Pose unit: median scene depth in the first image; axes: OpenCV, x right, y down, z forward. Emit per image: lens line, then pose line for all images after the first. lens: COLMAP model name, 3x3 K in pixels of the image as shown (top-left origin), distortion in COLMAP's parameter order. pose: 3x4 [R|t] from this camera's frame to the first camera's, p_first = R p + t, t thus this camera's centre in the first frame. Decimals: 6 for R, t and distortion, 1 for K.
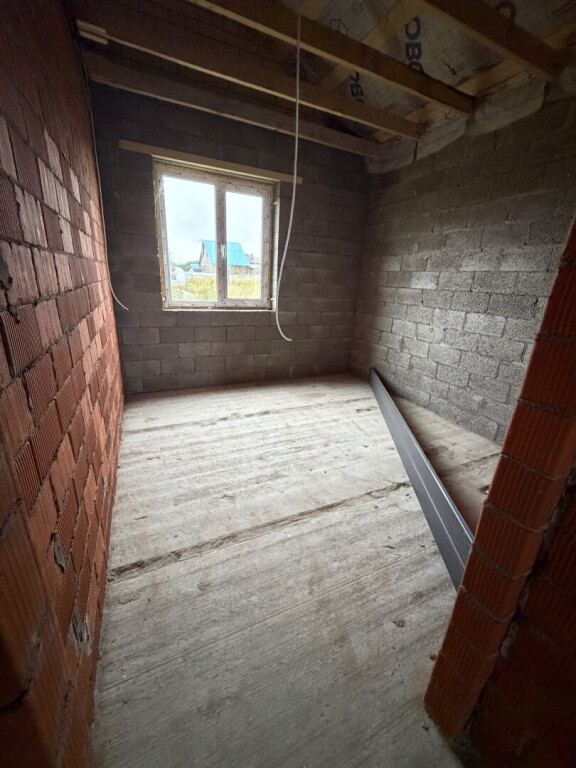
lens RADIAL K [[304.7, 0, 290.2], [0, 304.7, 382.0], [0, 0, 1]] dist [0.000594, -0.000312]
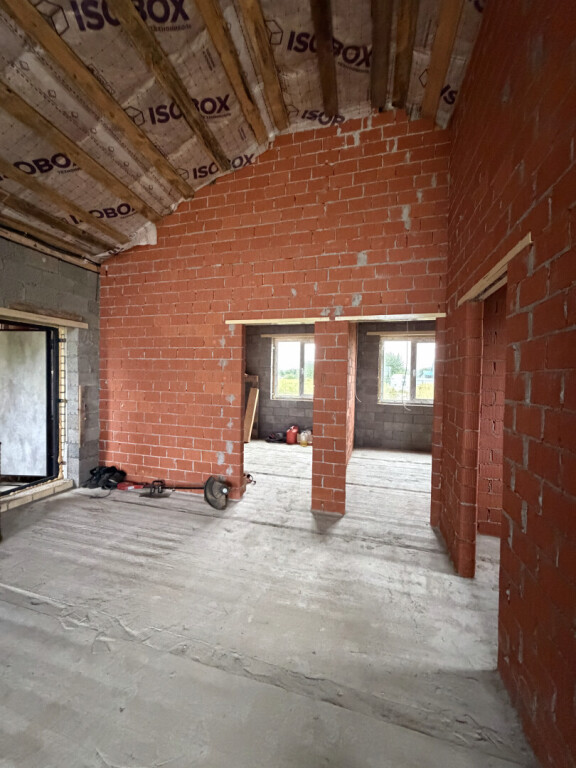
lens RADIAL K [[304.7, 0, 286.1], [0, 304.7, 382.4], [0, 0, 1]] dist [0.000594, -0.000312]
pose [[0.746861, -0.026951, -0.664433, 0.416158], [-0.192722, 0.947523, -0.255065, 0.229040], [0.636440, 0.318549, 0.702474, -0.733375]]
